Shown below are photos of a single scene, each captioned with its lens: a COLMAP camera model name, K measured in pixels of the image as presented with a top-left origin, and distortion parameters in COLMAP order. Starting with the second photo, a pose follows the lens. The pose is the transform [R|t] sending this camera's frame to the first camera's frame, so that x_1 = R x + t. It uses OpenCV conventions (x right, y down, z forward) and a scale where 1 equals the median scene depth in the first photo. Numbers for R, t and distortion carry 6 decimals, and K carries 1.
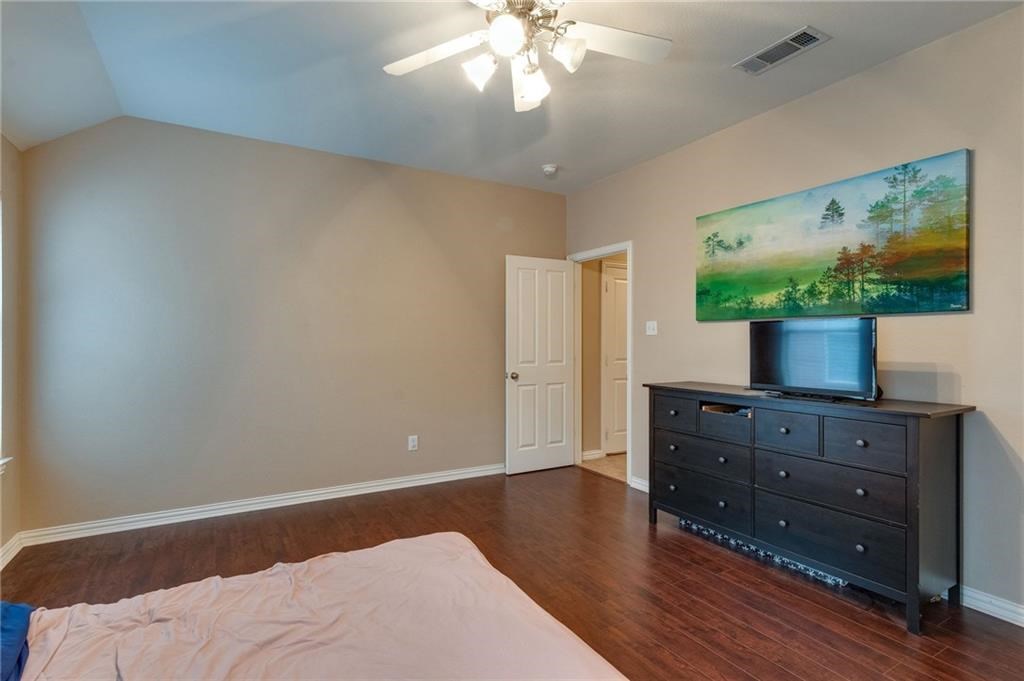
lens RADIAL K [[487.3, 0, 500.5], [0, 487.3, 340.8], [0, 0, 1]] dist [-0.002368, -0.000590]
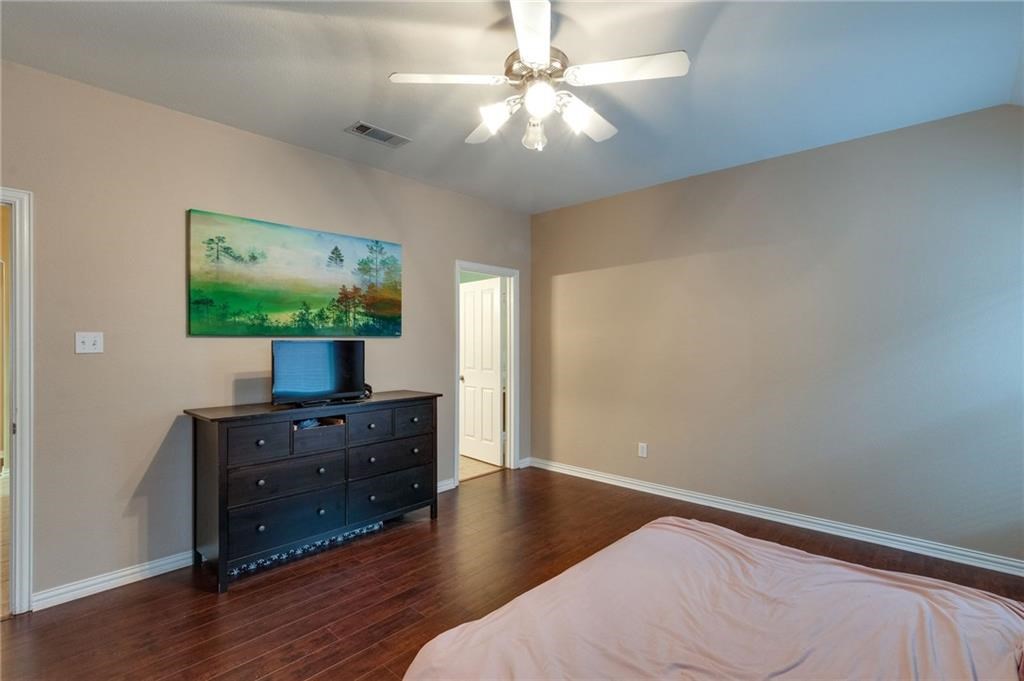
lens RADIAL K [[487.3, 0, 500.5], [0, 487.3, 340.8], [0, 0, 1]] dist [-0.002368, -0.000590]
pose [[-0.286631, -0.003619, 0.958034, -0.676763], [0.001478, 0.999990, 0.004220, -0.042943], [-0.958040, 0.002625, -0.286622, 0.934500]]
